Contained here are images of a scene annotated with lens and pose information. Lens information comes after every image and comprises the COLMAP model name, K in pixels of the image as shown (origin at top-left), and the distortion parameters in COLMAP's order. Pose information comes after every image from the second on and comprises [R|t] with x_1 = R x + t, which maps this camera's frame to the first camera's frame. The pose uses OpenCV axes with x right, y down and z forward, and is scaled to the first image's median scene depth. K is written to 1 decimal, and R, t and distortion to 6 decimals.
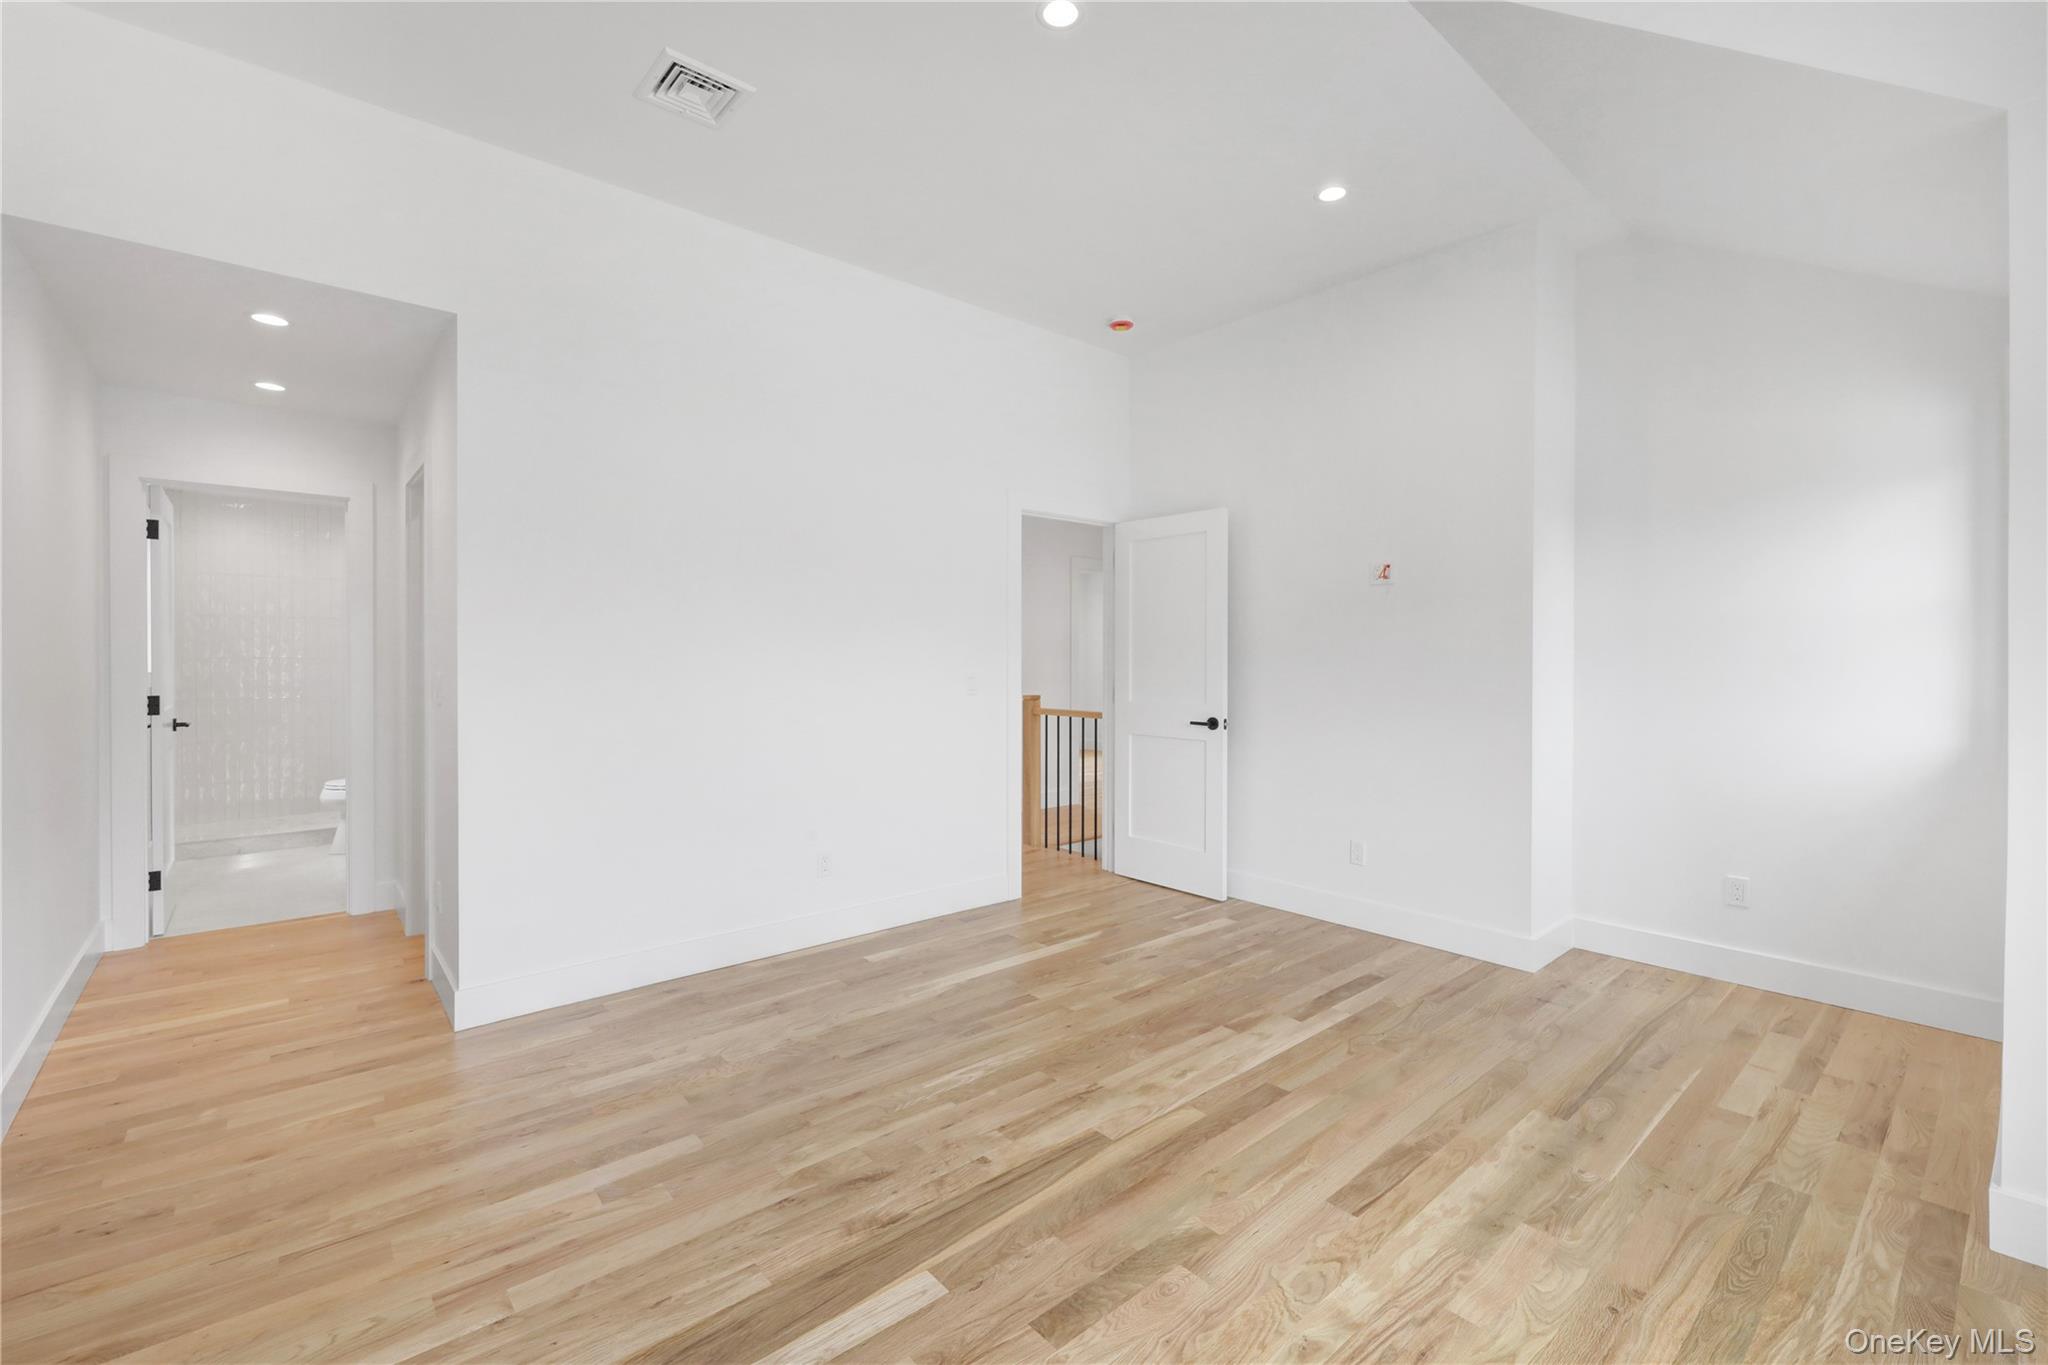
lens RADIAL K [[852.4, 0, 1024.0], [0, 852.4, 682.5], [0, 0, 1]] dist [-0.001989, -0.000310]
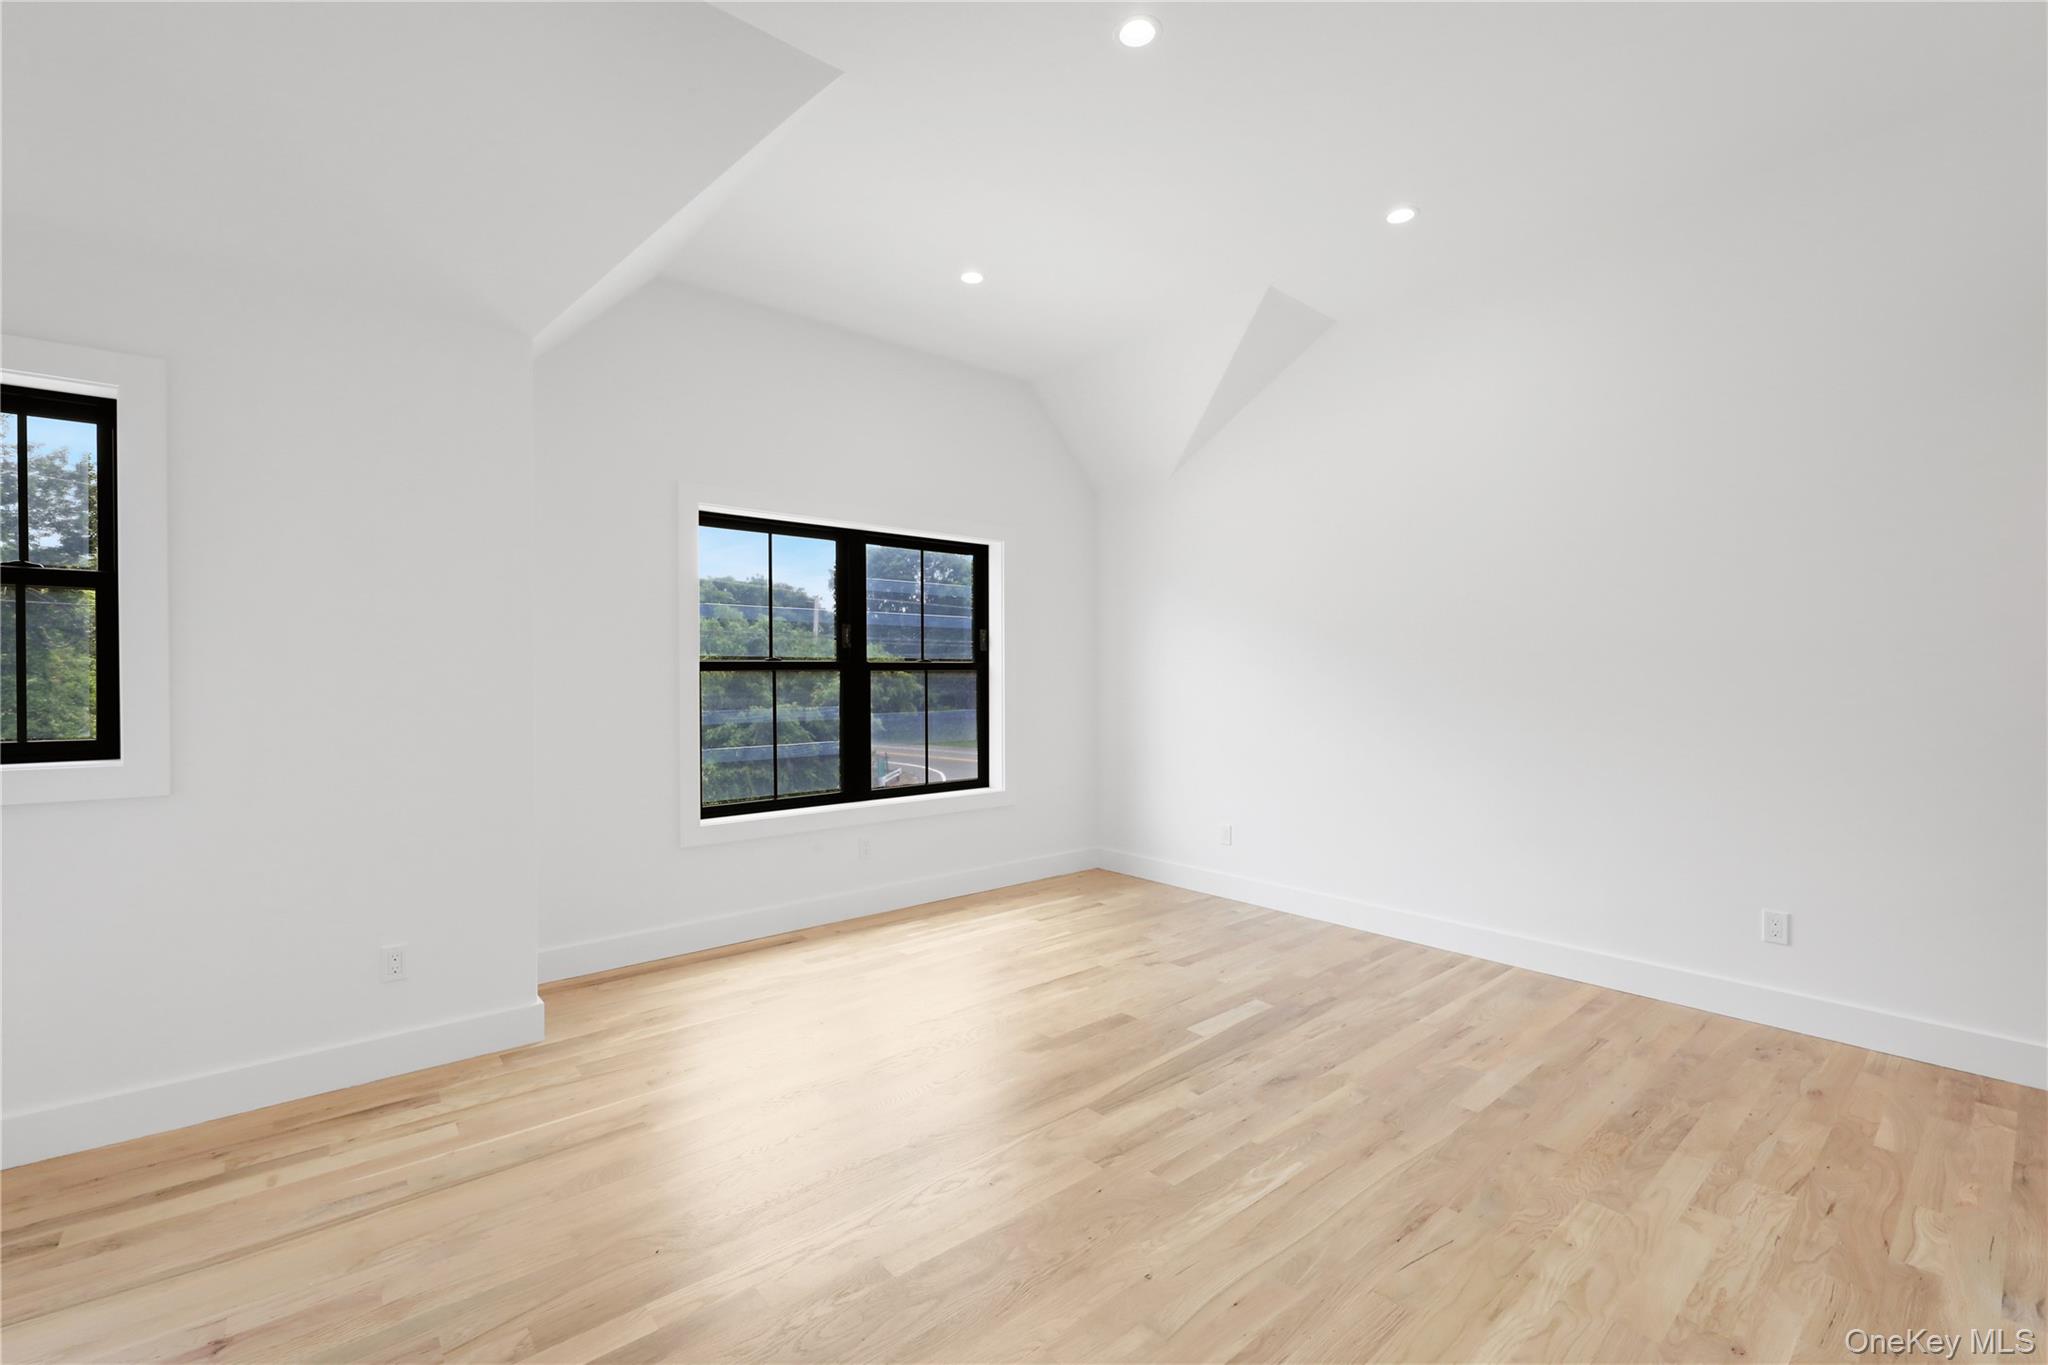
lens RADIAL K [[852.4, 0, 1024.0], [0, 852.4, 682.5], [0, 0, 1]] dist [-0.001989, -0.000310]
pose [[-0.999976, 0.002123, 0.006568, 0.152328], [0.002383, 0.999200, 0.039918, -0.047139], [-0.006478, 0.039933, -0.999181, 1.778831]]
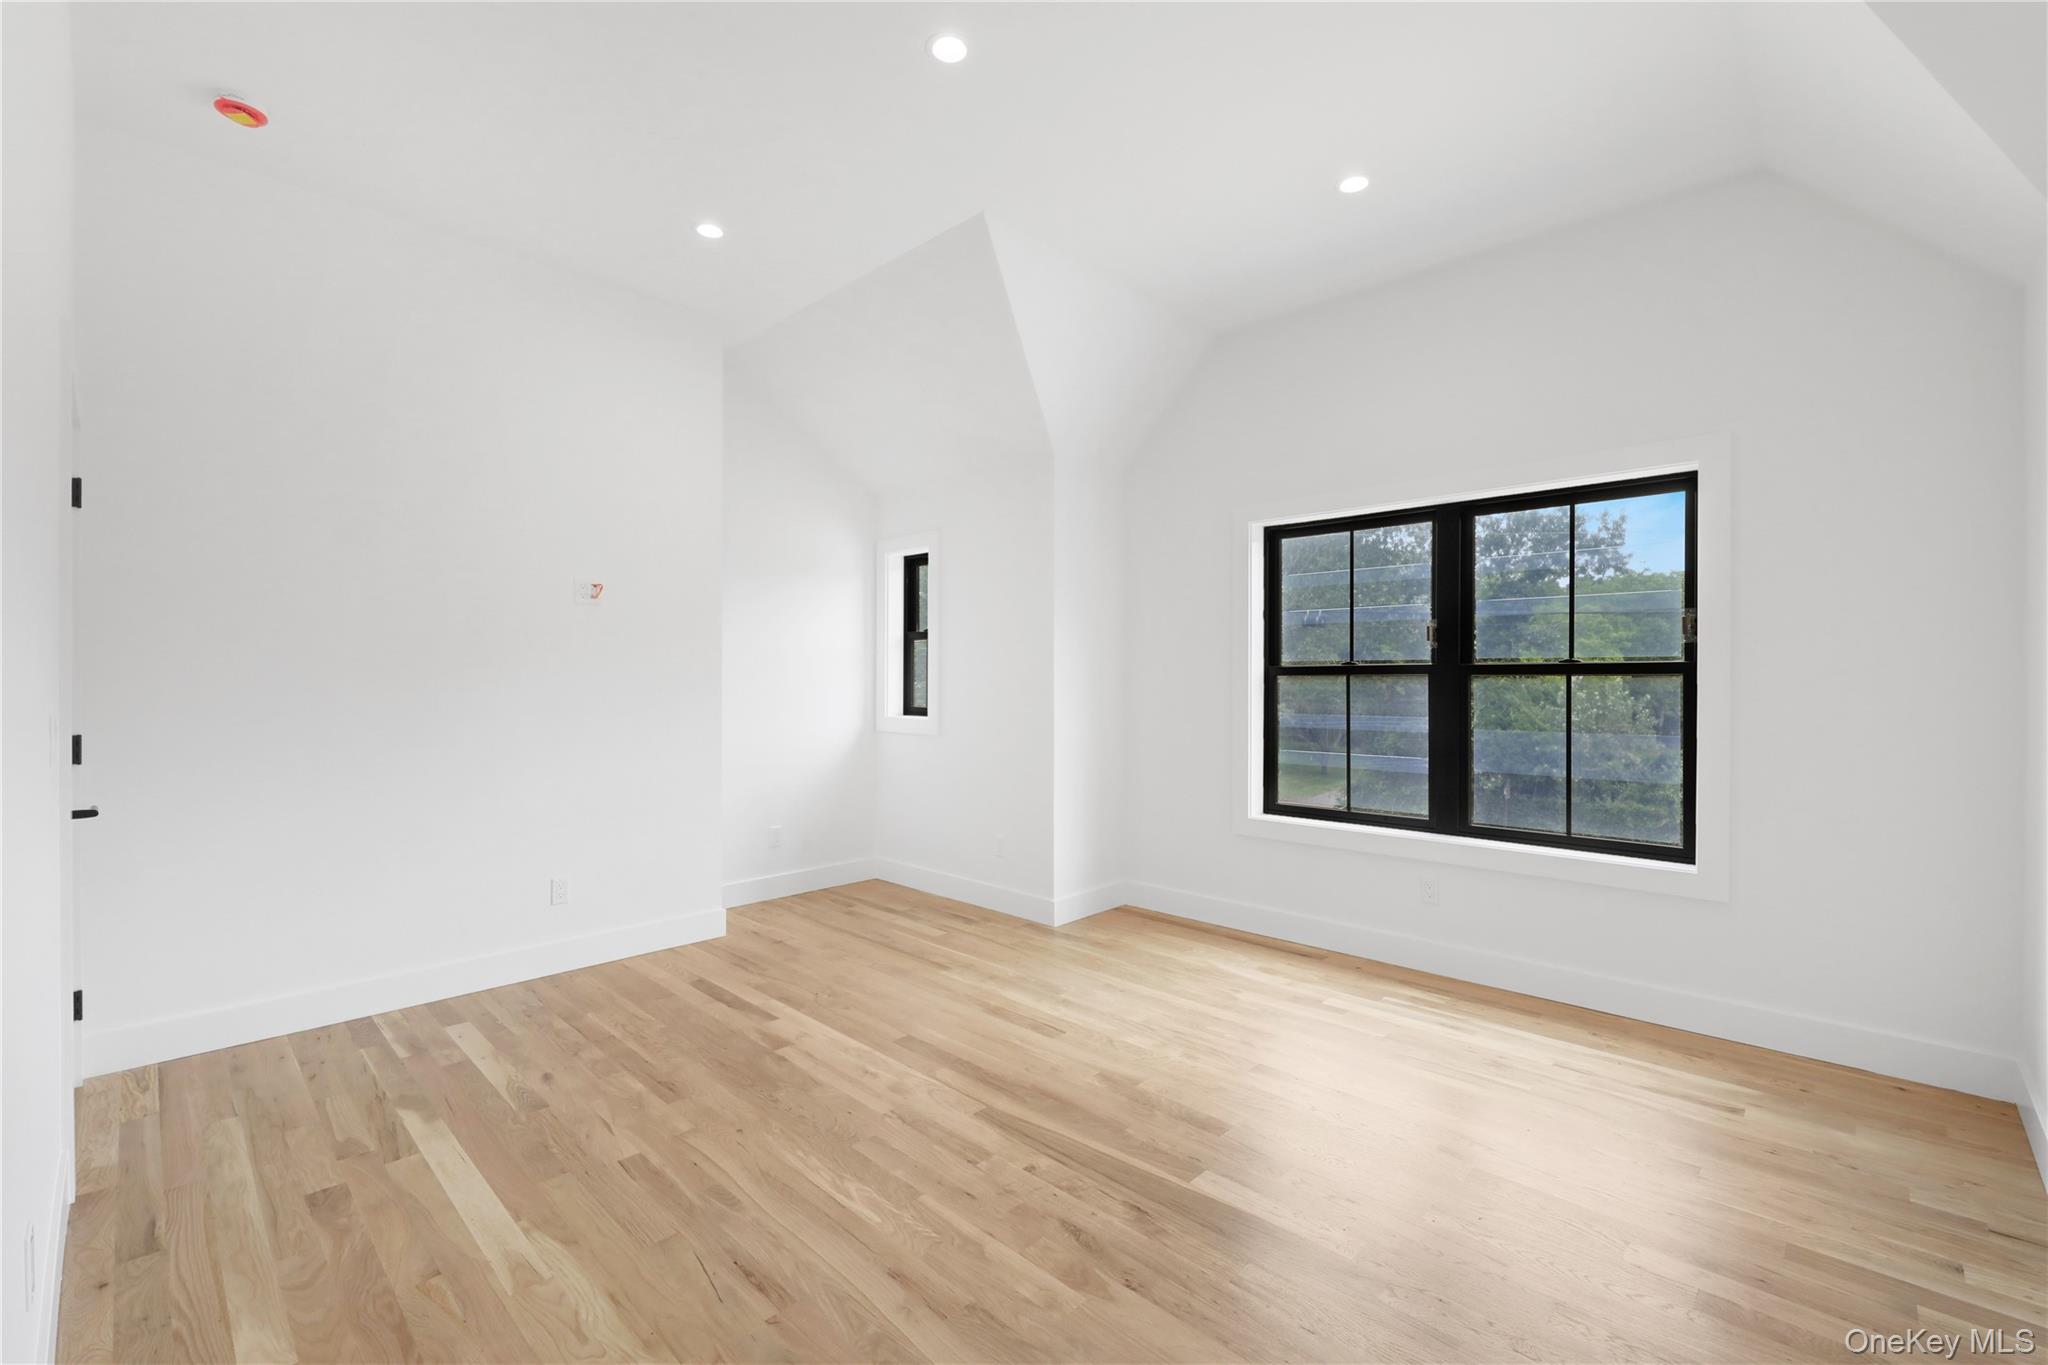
lens RADIAL K [[888.3, 0, 1015.6], [0, 888.3, 678.4], [0, 0, 1]] dist [-0.001554, -0.000107]
pose [[-0.086521, -0.000918, 0.996250, -0.903245], [0.027554, 0.999615, 0.003314, -0.021819], [-0.995869, 0.027737, -0.086462, 0.897450]]
